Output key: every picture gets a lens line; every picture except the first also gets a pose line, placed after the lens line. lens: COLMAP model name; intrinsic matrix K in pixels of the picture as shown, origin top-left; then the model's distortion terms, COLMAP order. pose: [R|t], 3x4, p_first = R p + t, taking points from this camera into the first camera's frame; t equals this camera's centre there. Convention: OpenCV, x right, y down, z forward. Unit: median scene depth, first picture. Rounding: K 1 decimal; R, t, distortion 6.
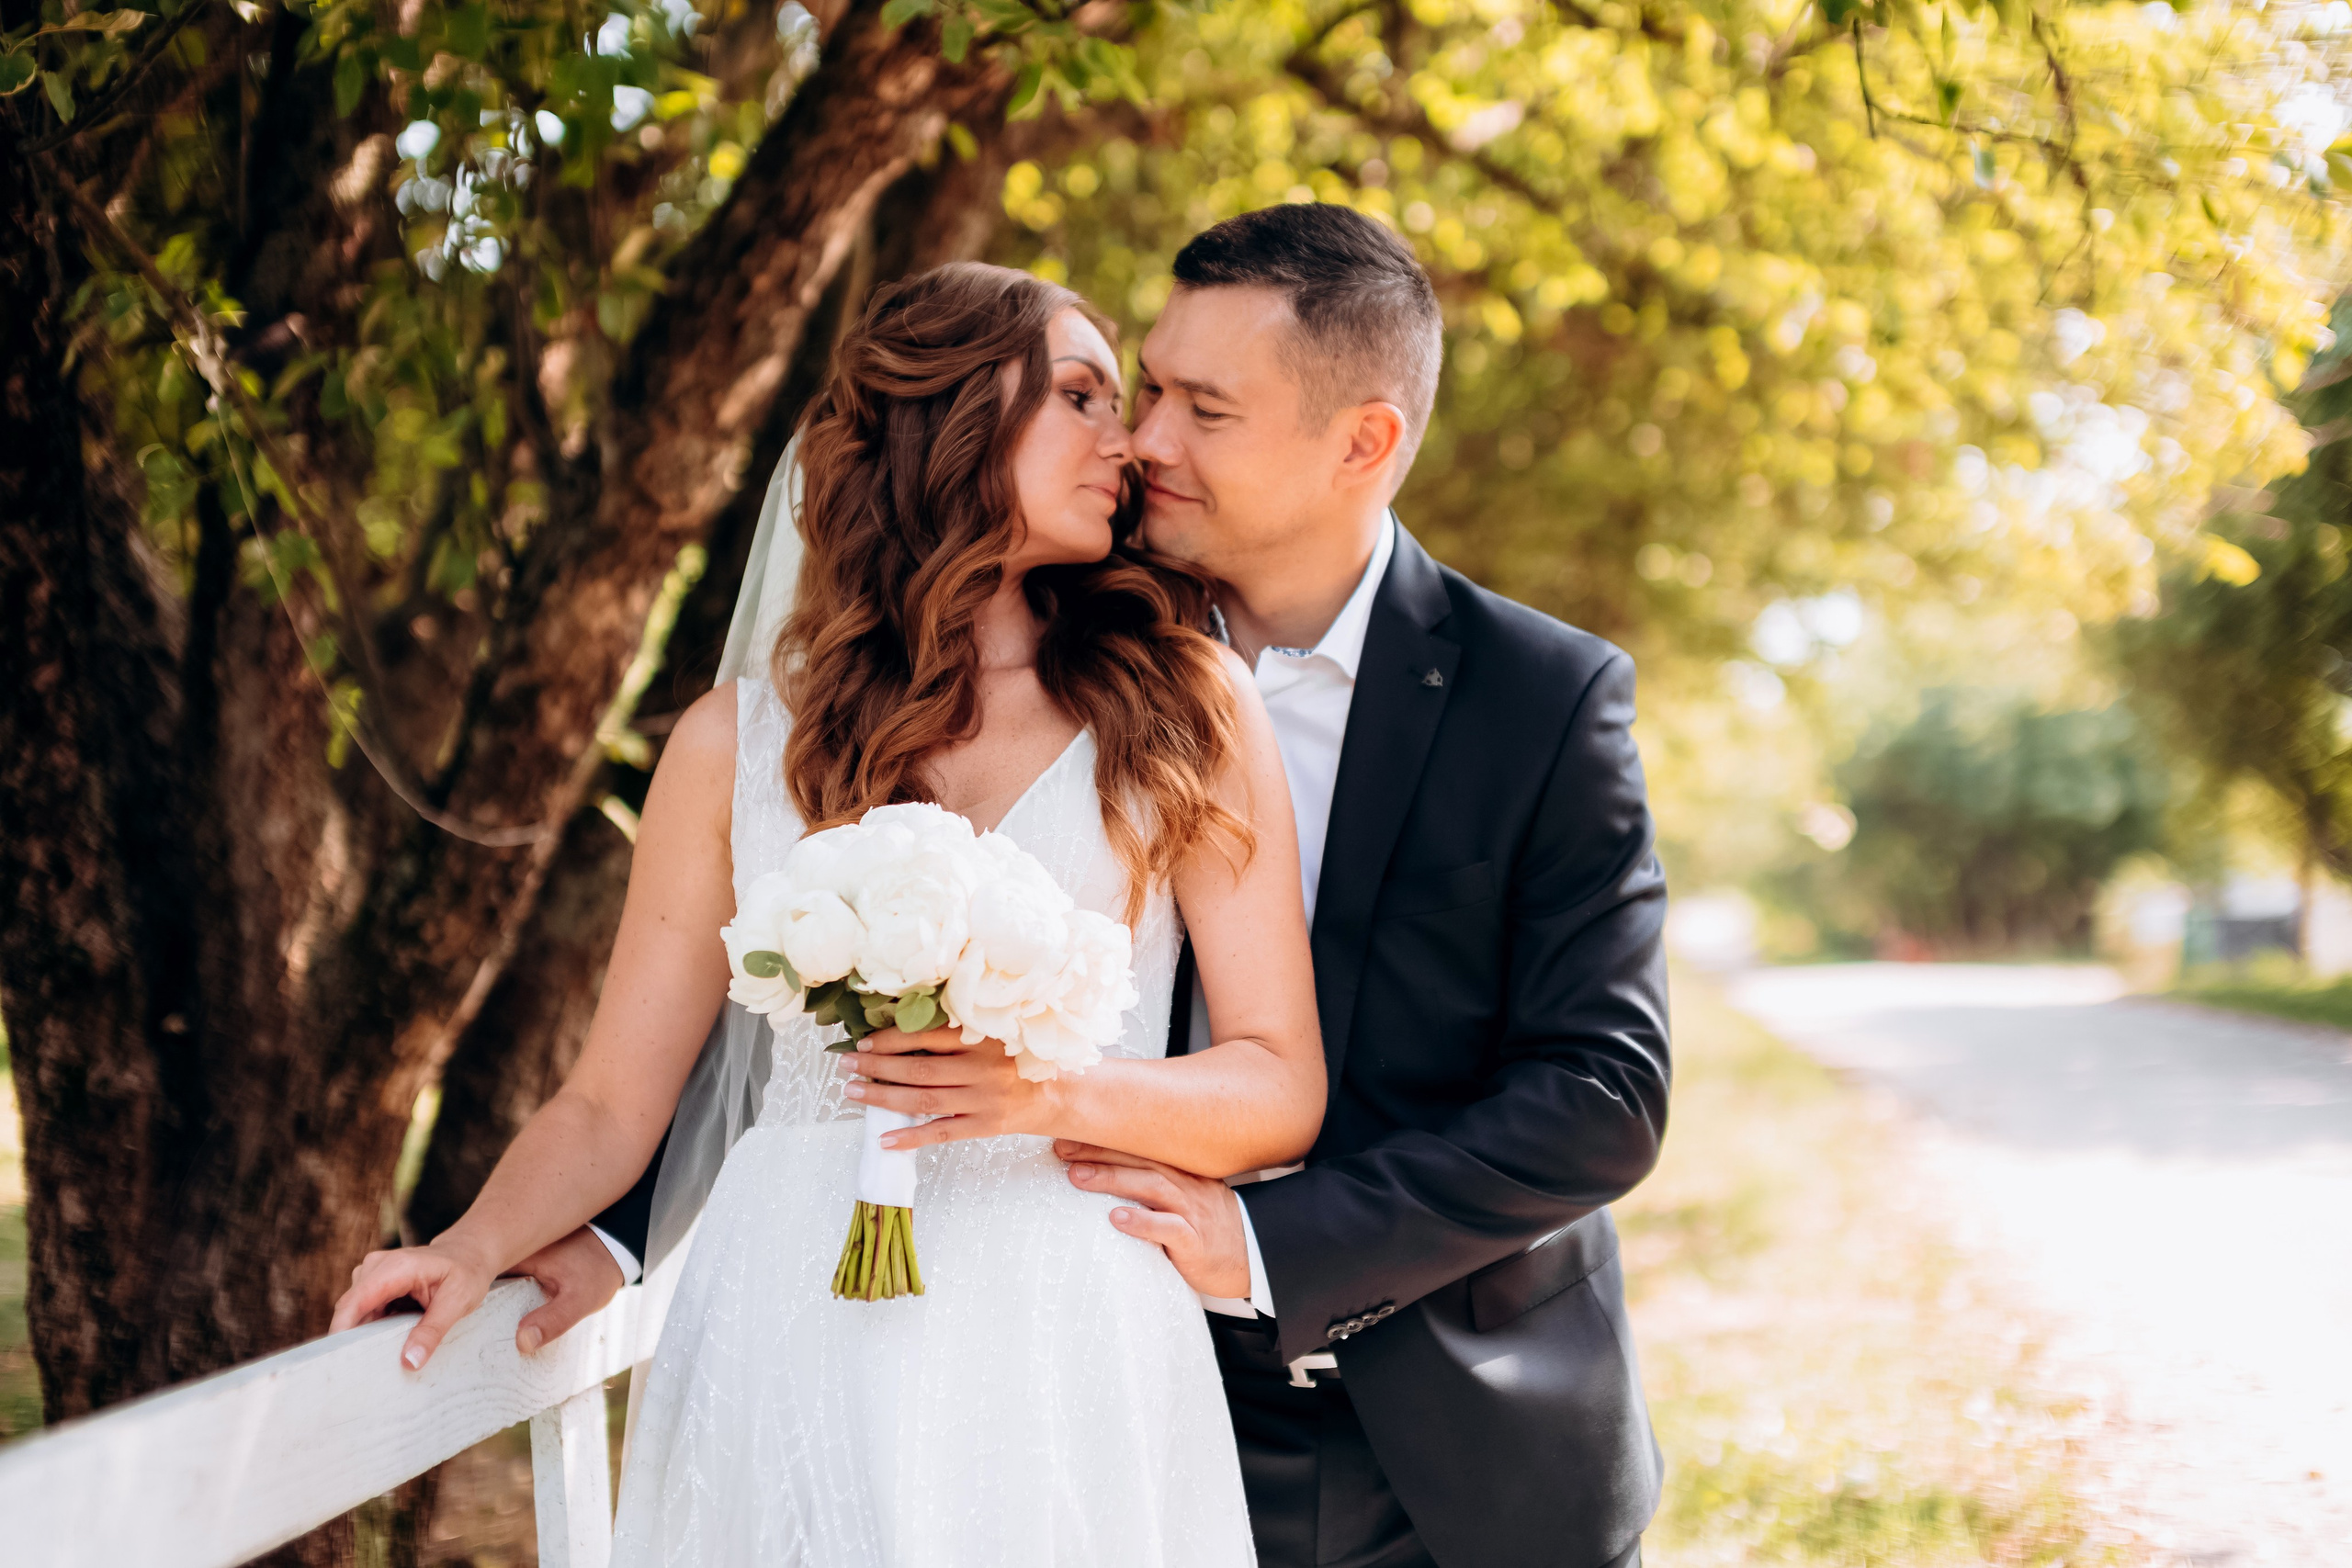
lens RADIAL K [[3236.5, 0, 1053.2], [0, 3236.5, 771.7], [0, 0, 1]] dist [-0.026553, 0.000000]
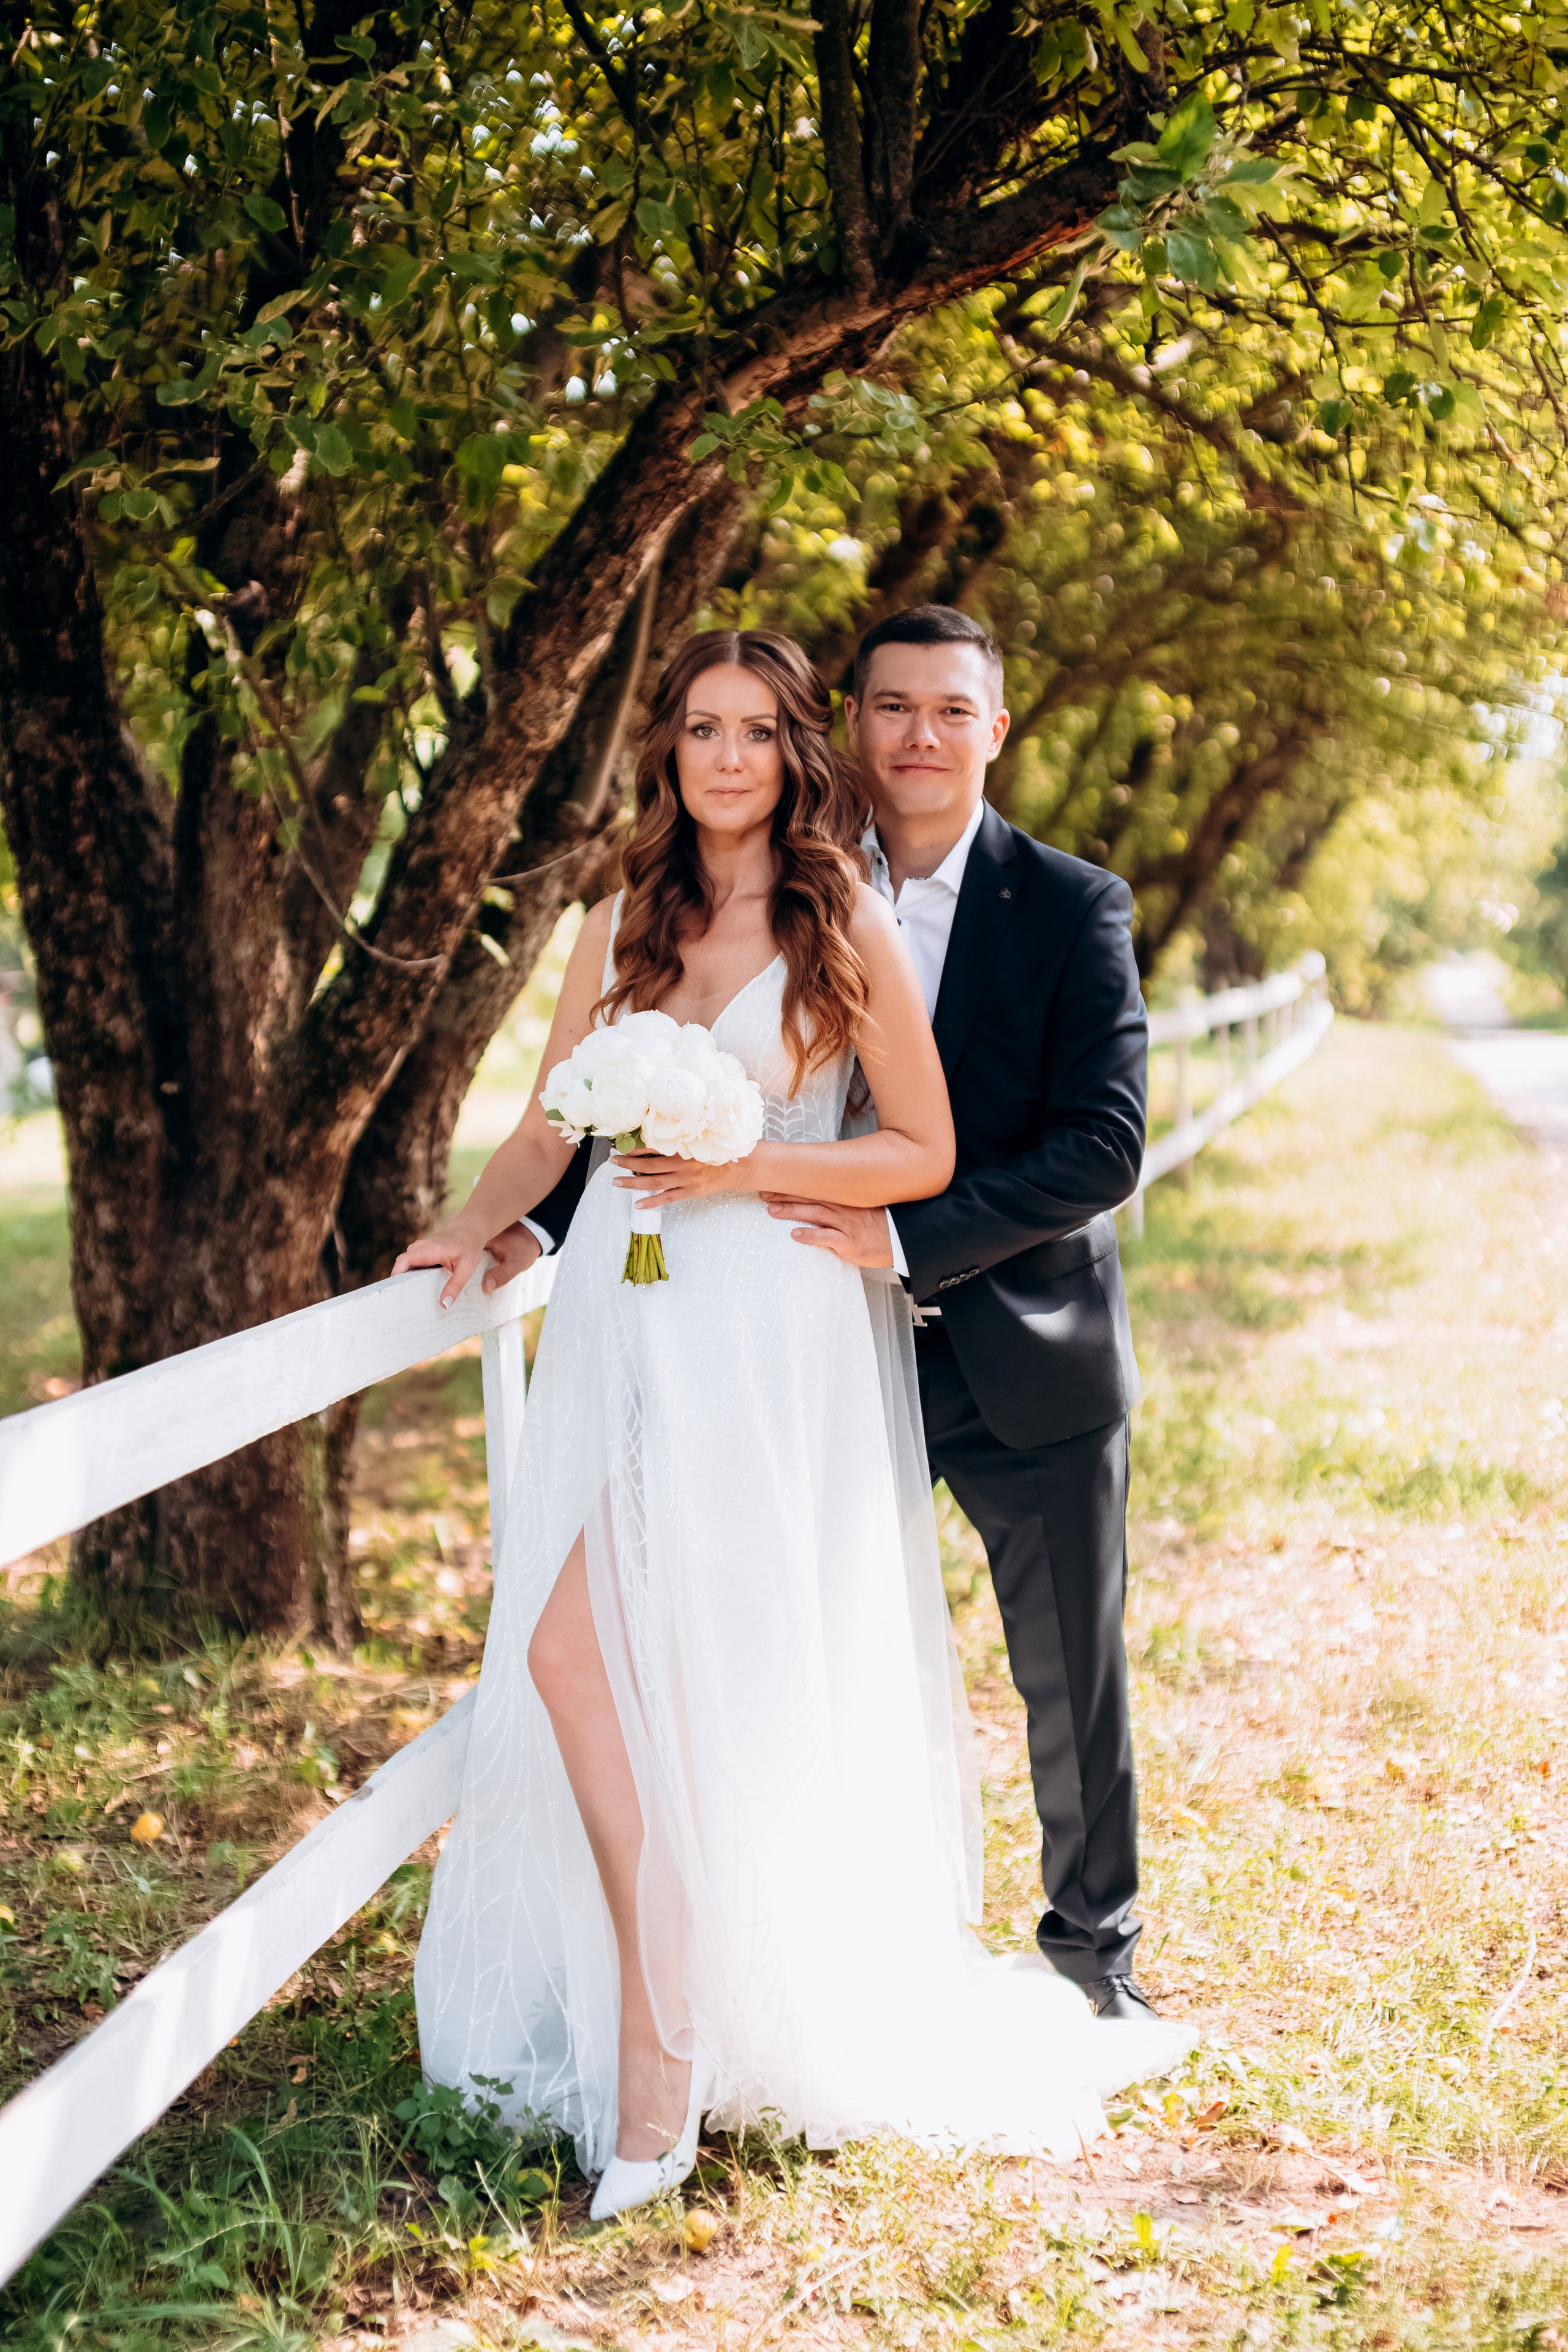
lens RADIAL K [[3236.8, 0, 713.1], [0, 3236.8, 1175.8], [0, 0, 1]] dist [-0.026553, 0.000000]
pose [[0.999401, 0.011225, -0.032741, 0.011333], [-0.007637, 0.994151, 0.107729, -0.043161], [0.033759, -0.107414, 0.993641, -0.454036]]
